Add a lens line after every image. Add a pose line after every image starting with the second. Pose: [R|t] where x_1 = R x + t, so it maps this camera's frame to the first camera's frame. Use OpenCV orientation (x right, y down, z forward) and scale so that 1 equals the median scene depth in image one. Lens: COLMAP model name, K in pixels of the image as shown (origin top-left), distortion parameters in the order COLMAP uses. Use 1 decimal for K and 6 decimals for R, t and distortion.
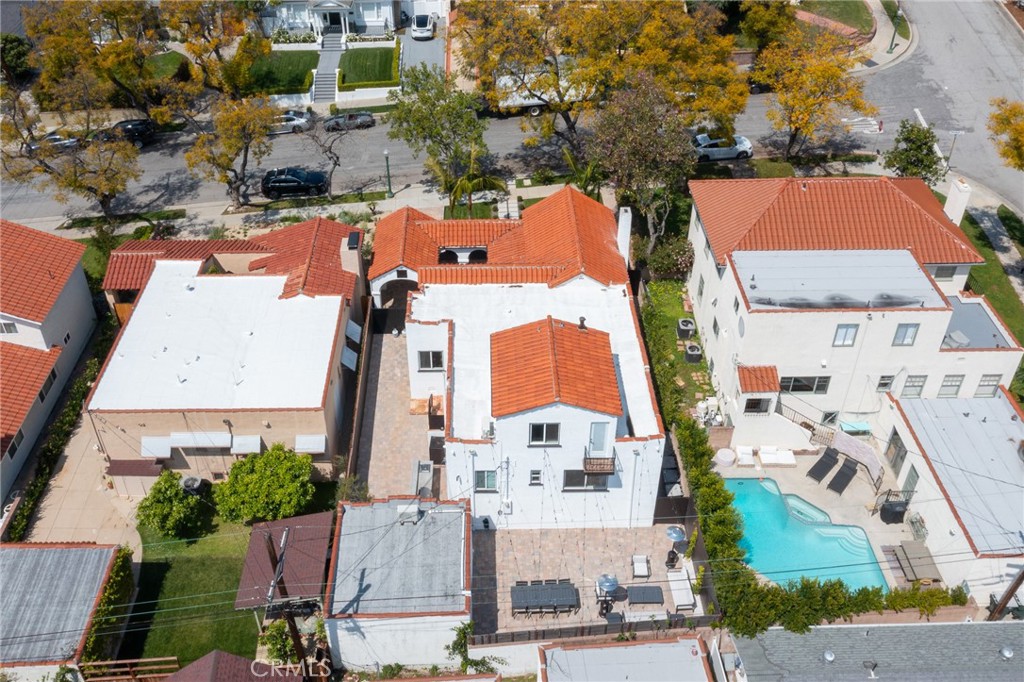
lens RADIAL K [[929.3, 0, 475.6], [0, 929.3, 308.2], [0, 0, 1]] dist [-0.003574, -0.005951]
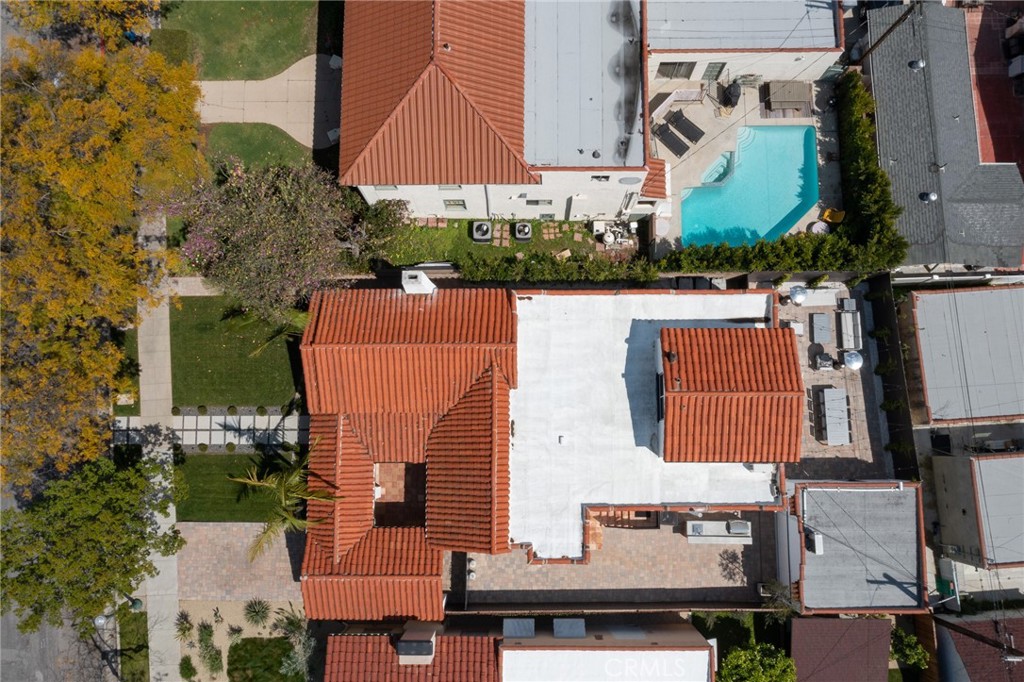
lens RADIAL K [[805.4, 0, 512.0], [0, 805.4, 341.0], [0, 0, 1]] dist [-0.007248, -0.002614]
pose [[0.000807, -0.988715, 0.149807, 0.014307], [0.620577, 0.117965, 0.775222, -0.624137], [-0.784145, 0.092341, 0.613669, 0.608081]]
